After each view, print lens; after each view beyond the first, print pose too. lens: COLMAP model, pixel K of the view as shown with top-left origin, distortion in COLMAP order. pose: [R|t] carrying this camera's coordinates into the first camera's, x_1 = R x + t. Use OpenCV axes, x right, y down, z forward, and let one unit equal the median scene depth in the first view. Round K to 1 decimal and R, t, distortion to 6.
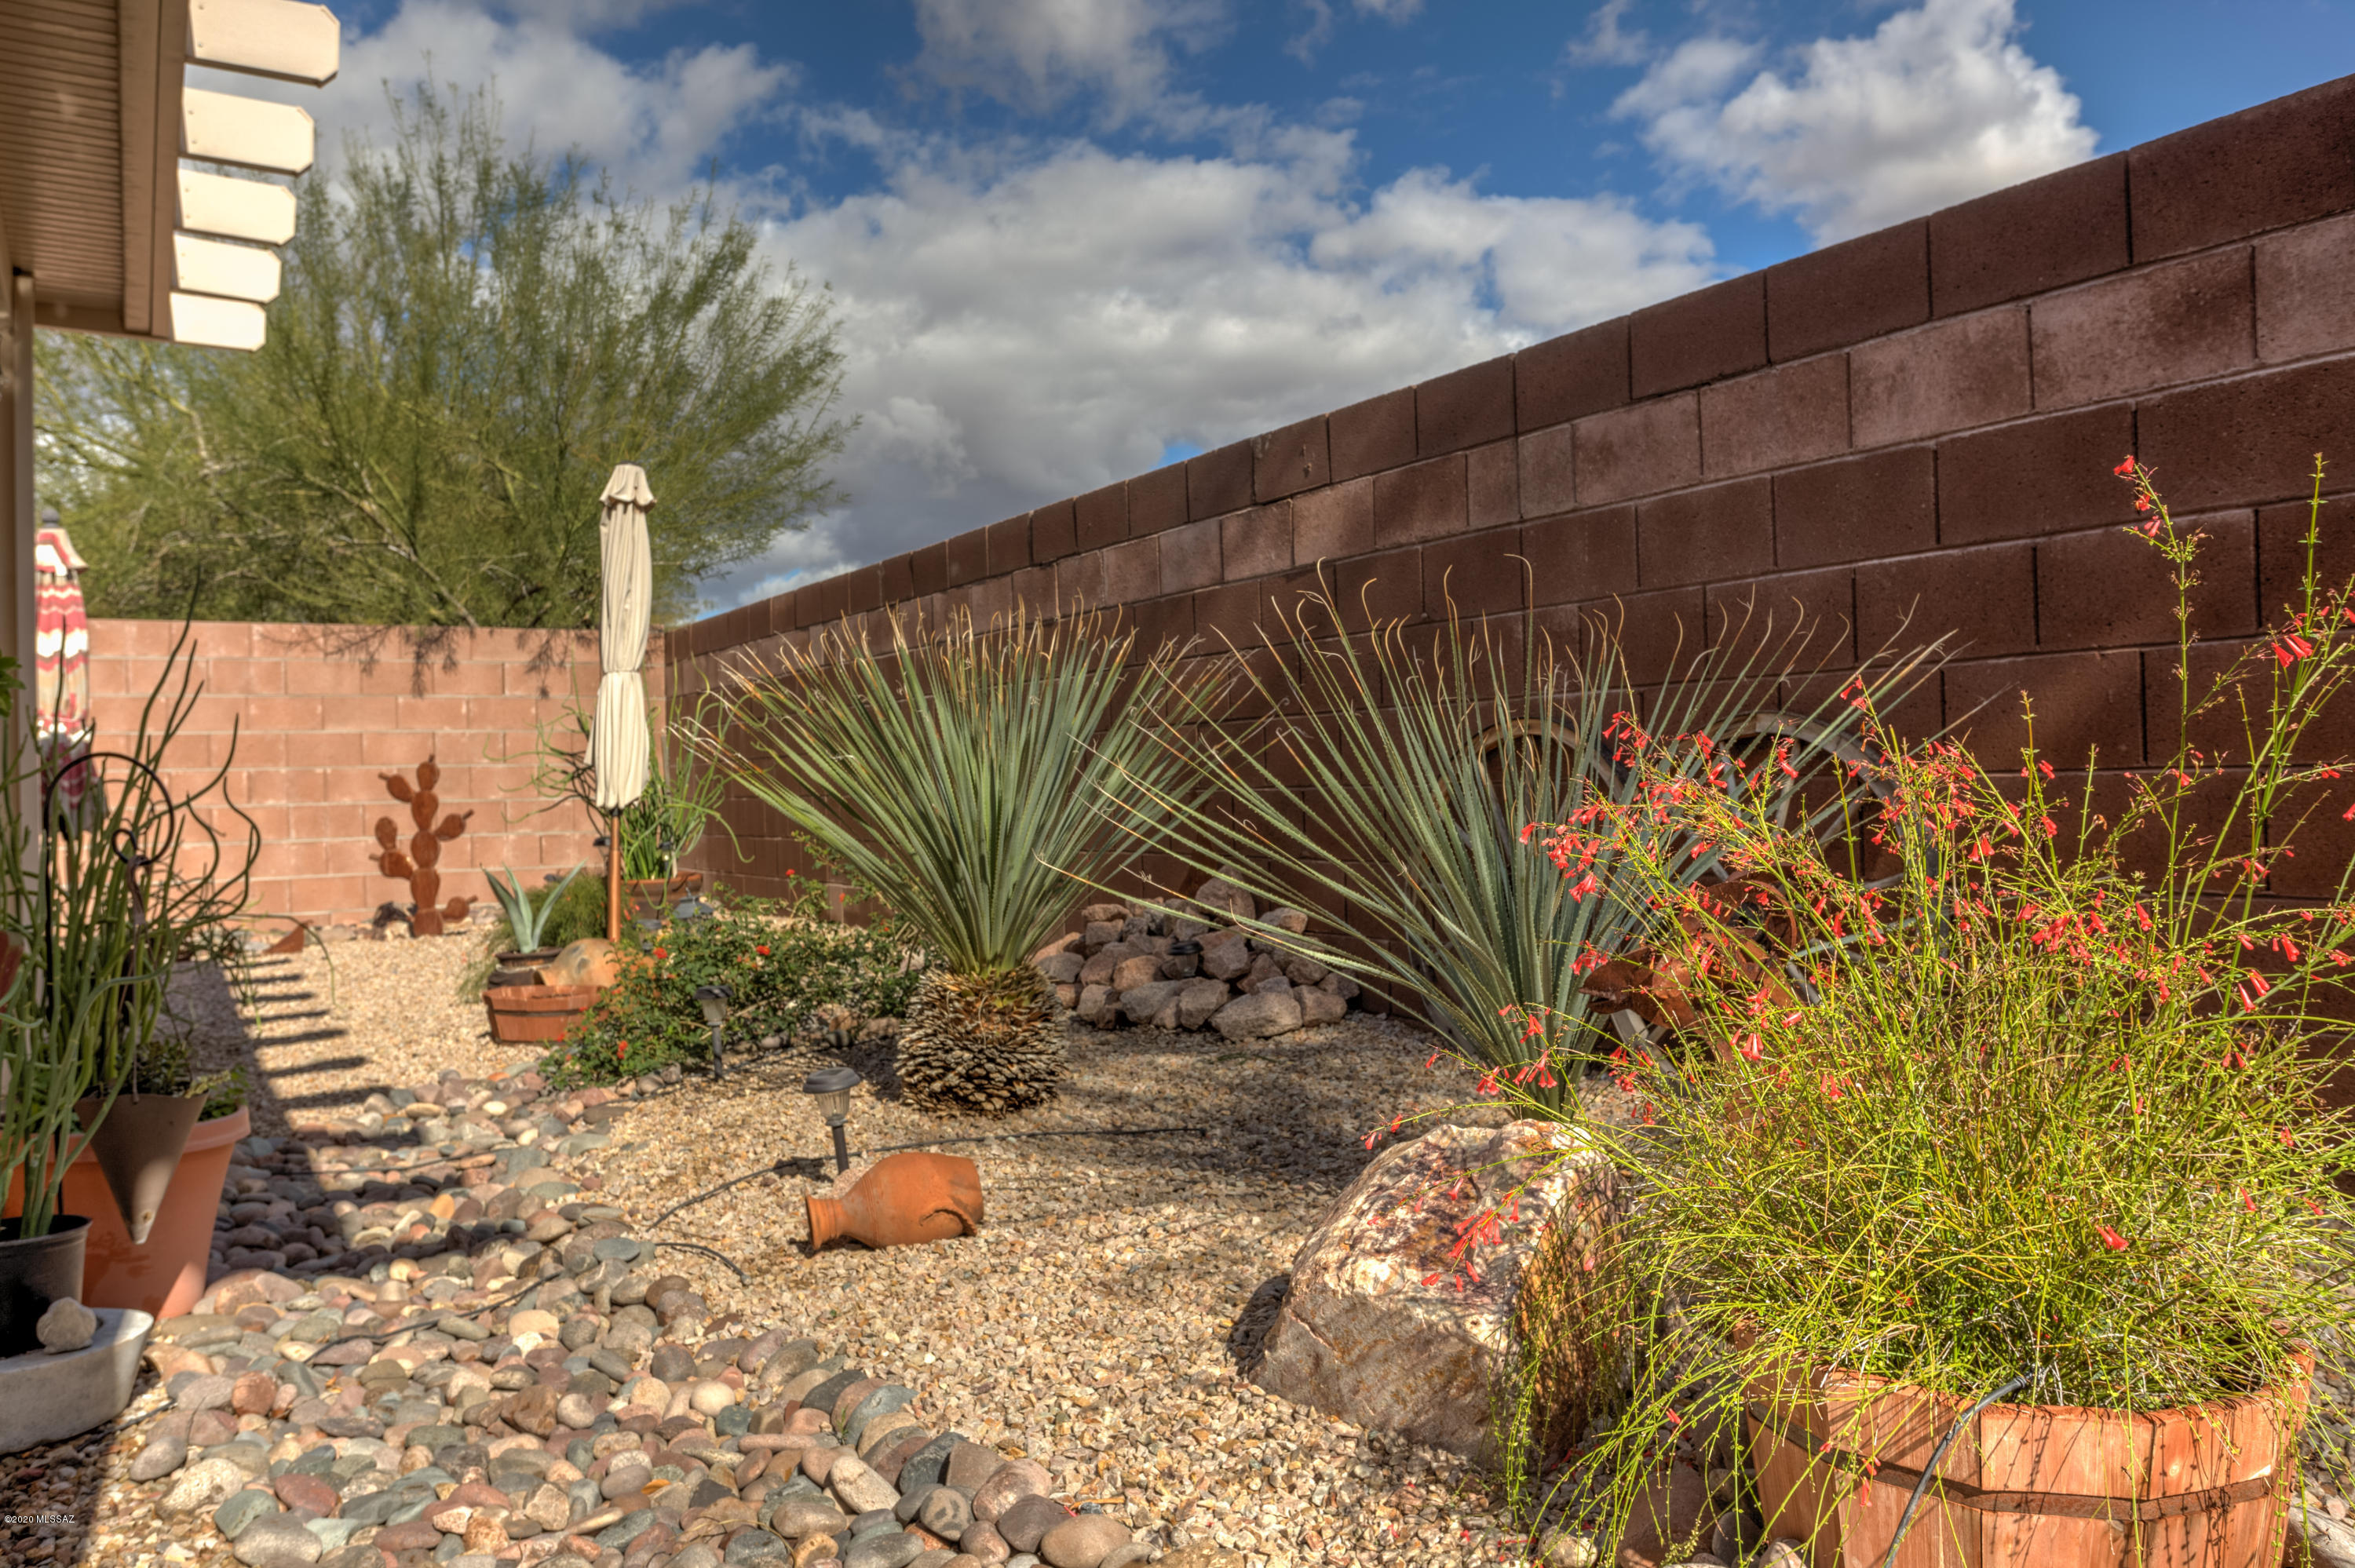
lens RADIAL K [[1802.2, 0, 1177.5], [0, 1802.2, 784.0], [0, 0, 1]] dist [-0.007956, 0.001156]
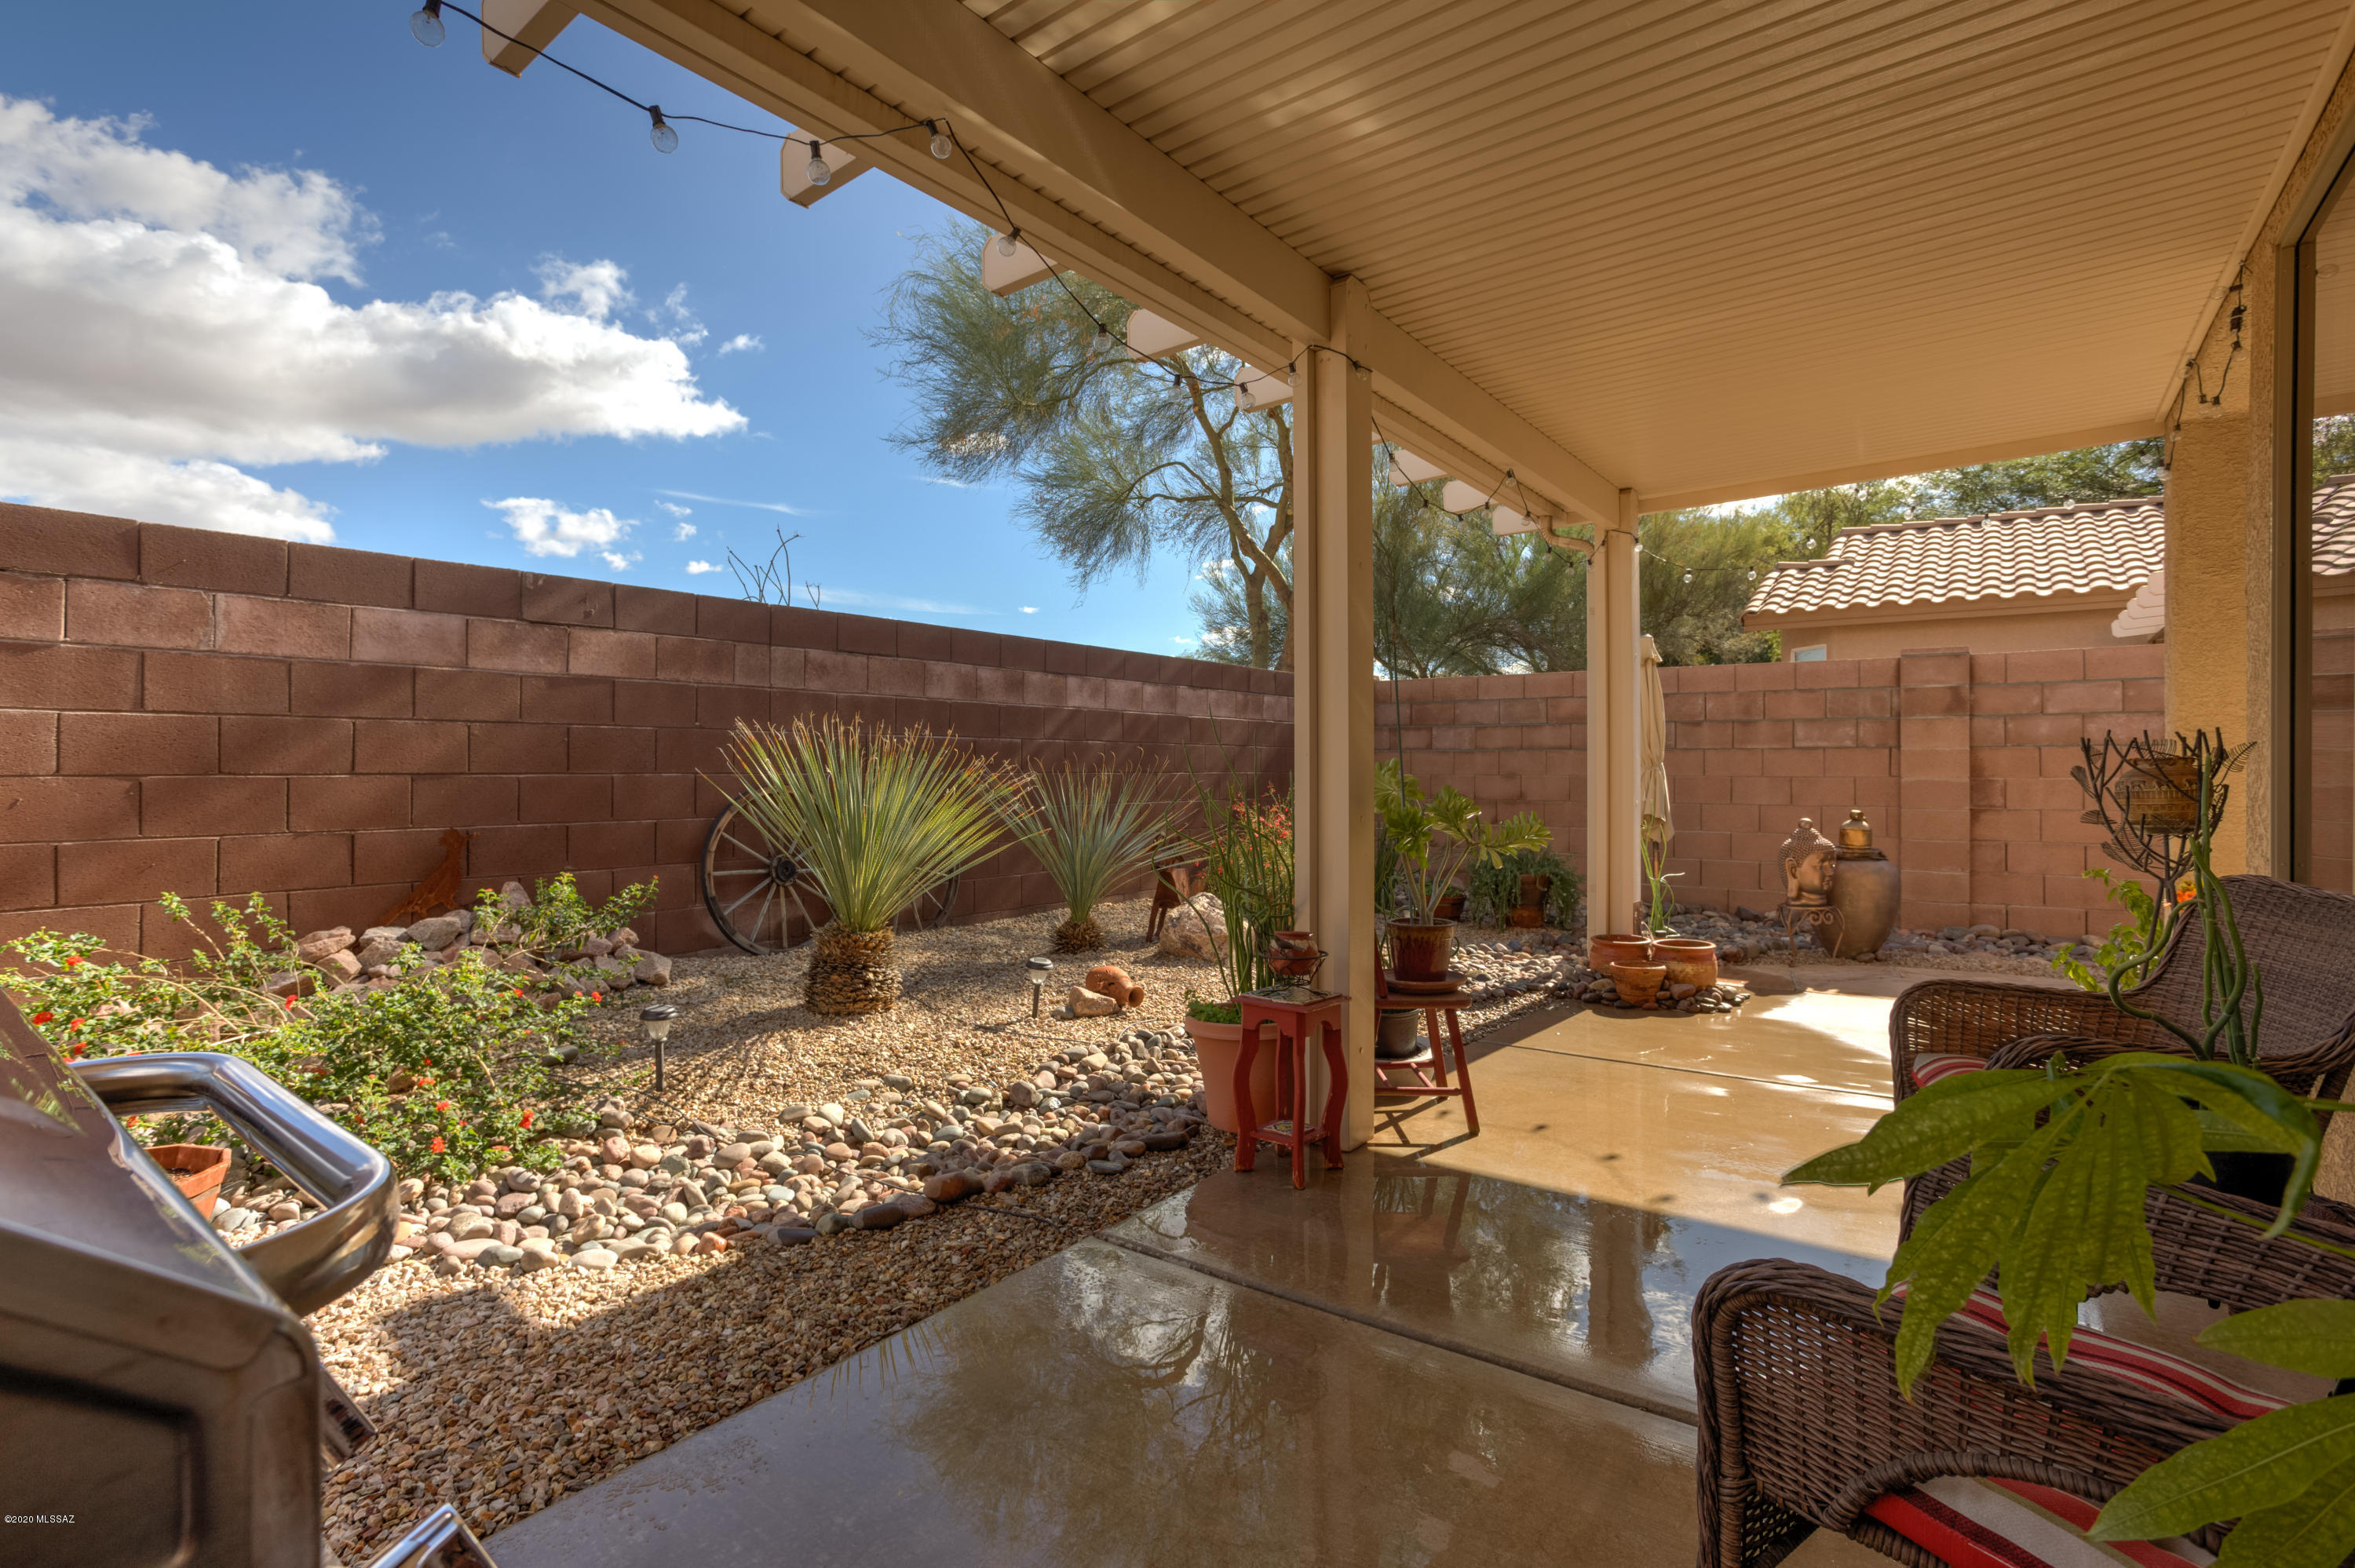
lens RADIAL K [[1144.8, 0, 1177.5], [0, 1144.8, 784.0], [0, 0, 1]] dist [-0.031329, 0.000257]
pose [[-0.388821, 0.005003, 0.921300, -1.227728], [0.002006, 0.999987, -0.004583, -0.032619], [-0.921311, 0.000066, -0.388826, 1.133894]]
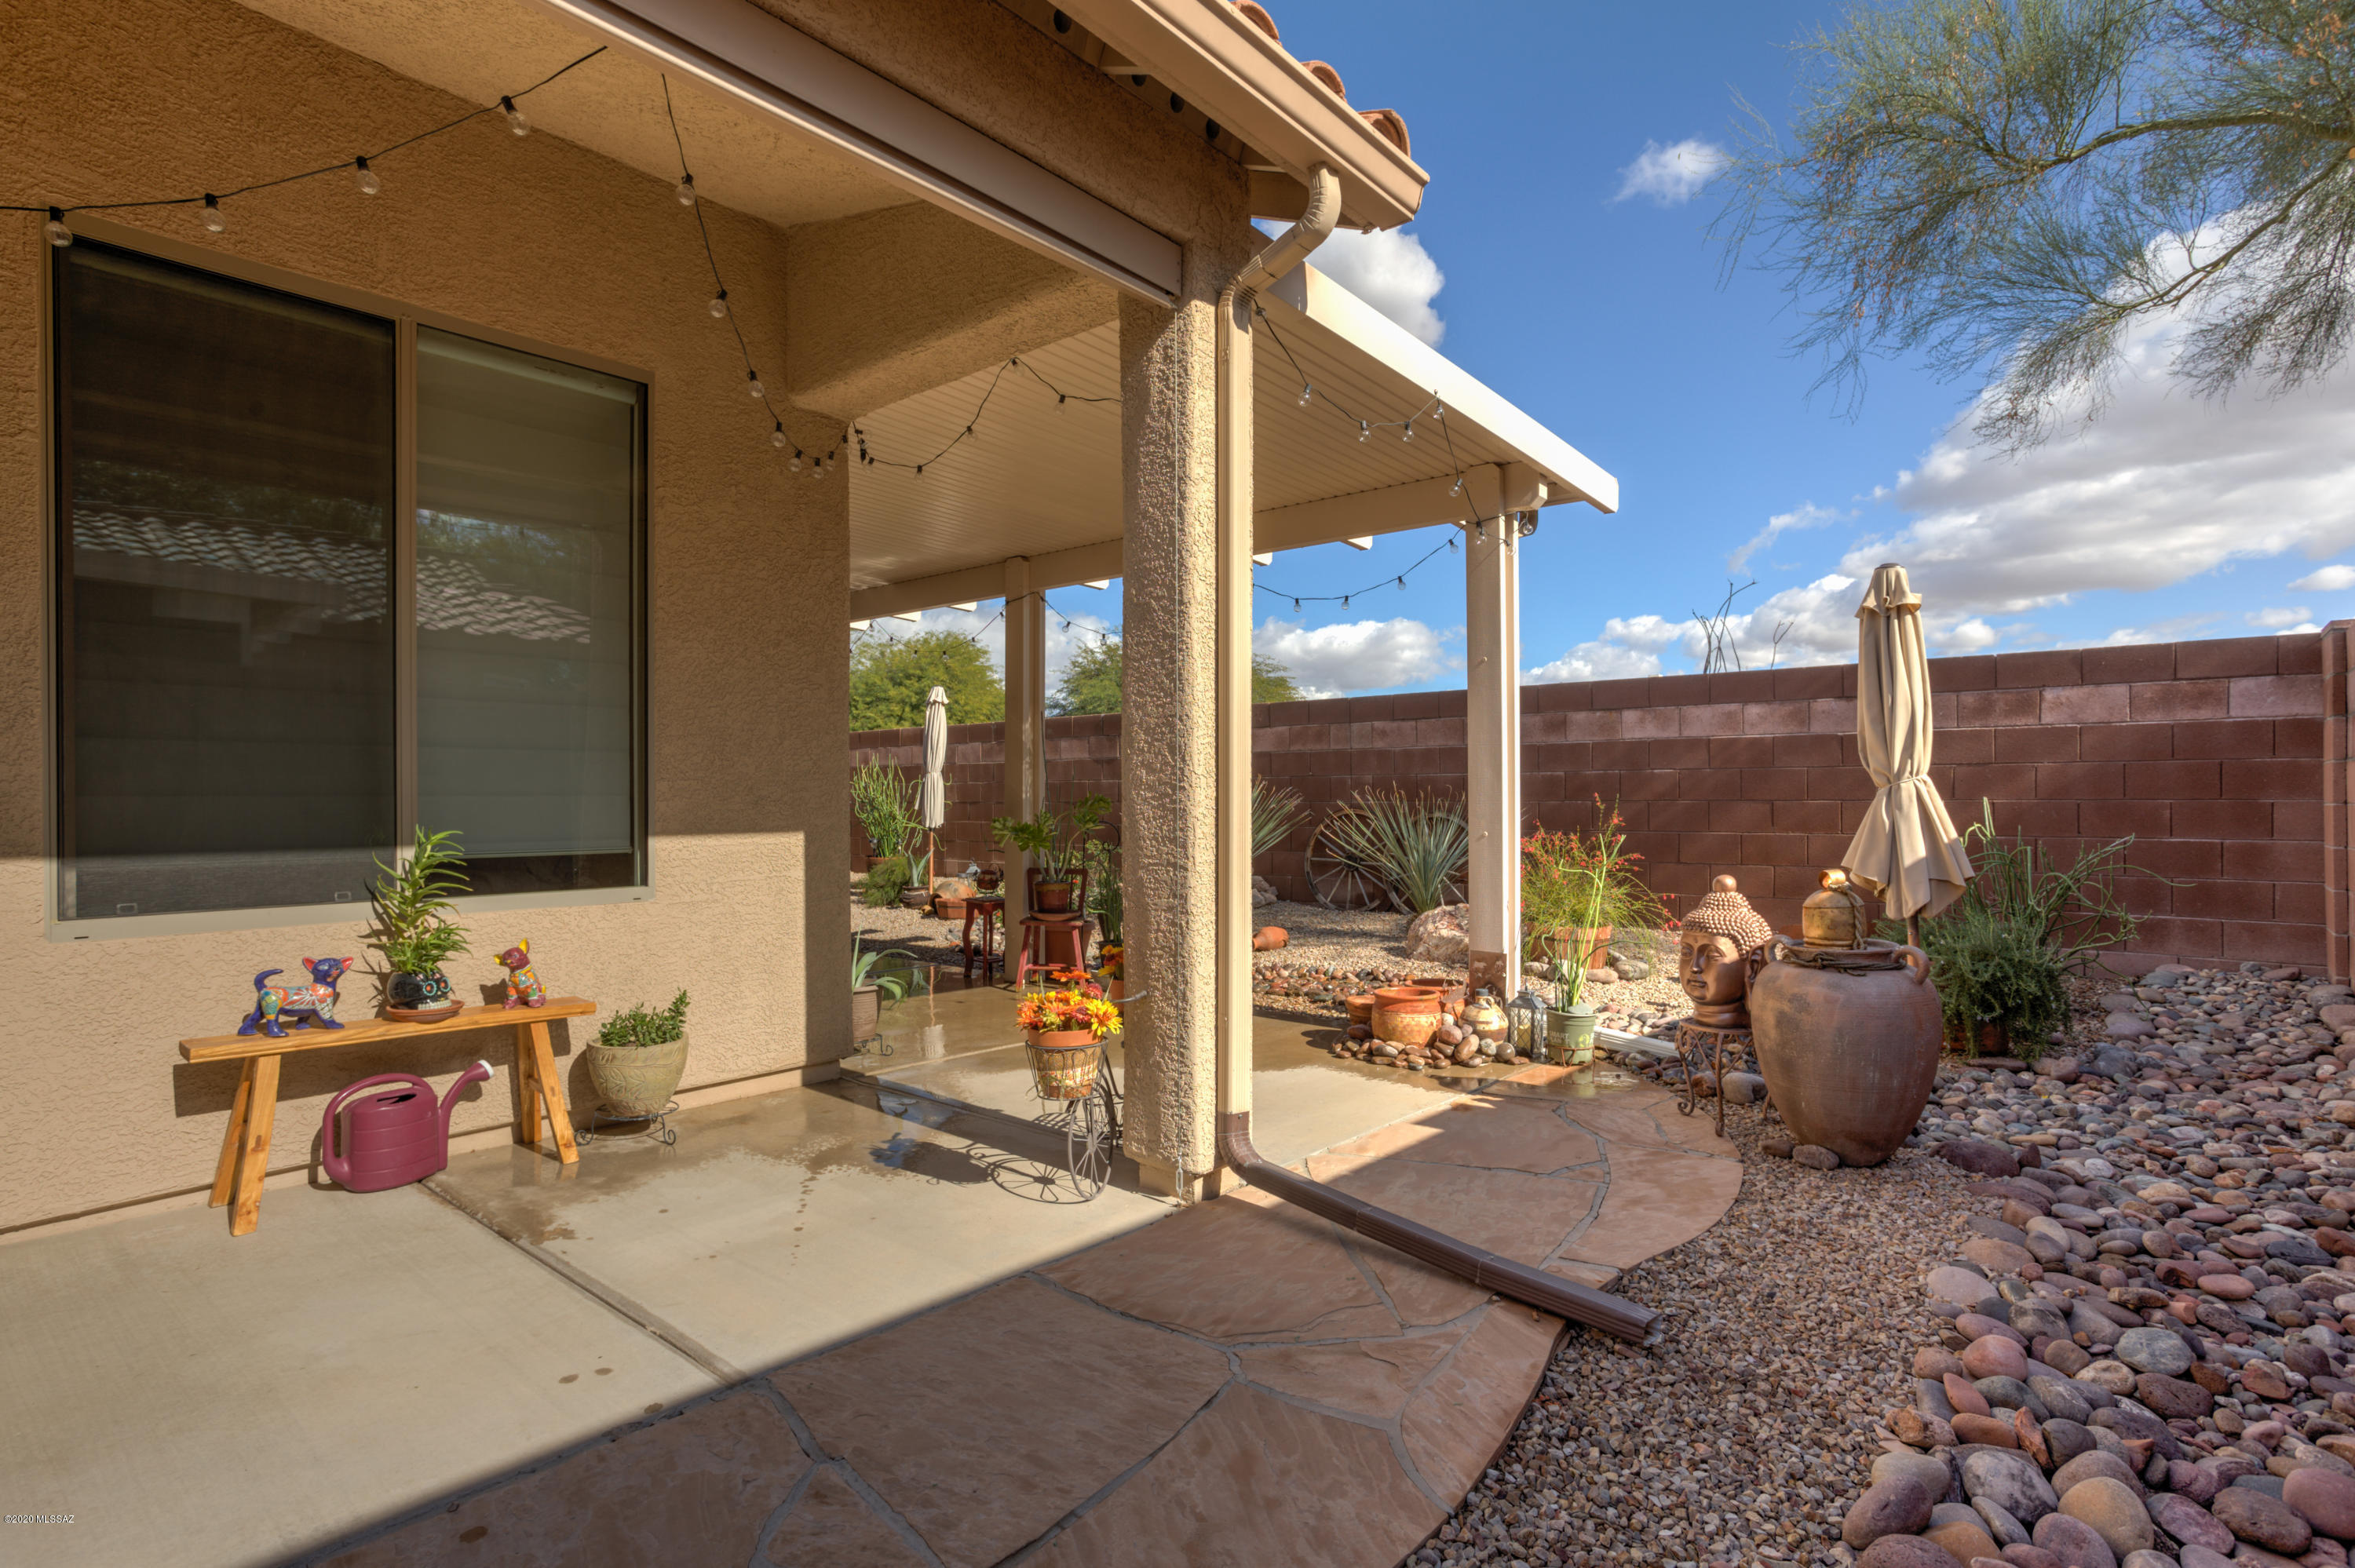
lens RADIAL K [[1144.8, 0, 1177.5], [0, 1144.8, 784.0], [0, 0, 1]] dist [-0.031329, 0.000257]
pose [[0.937847, 0.022187, 0.346339, -0.879513], [-0.016346, 0.999671, -0.019777, -0.036387], [-0.346664, 0.012887, 0.937901, -0.905915]]
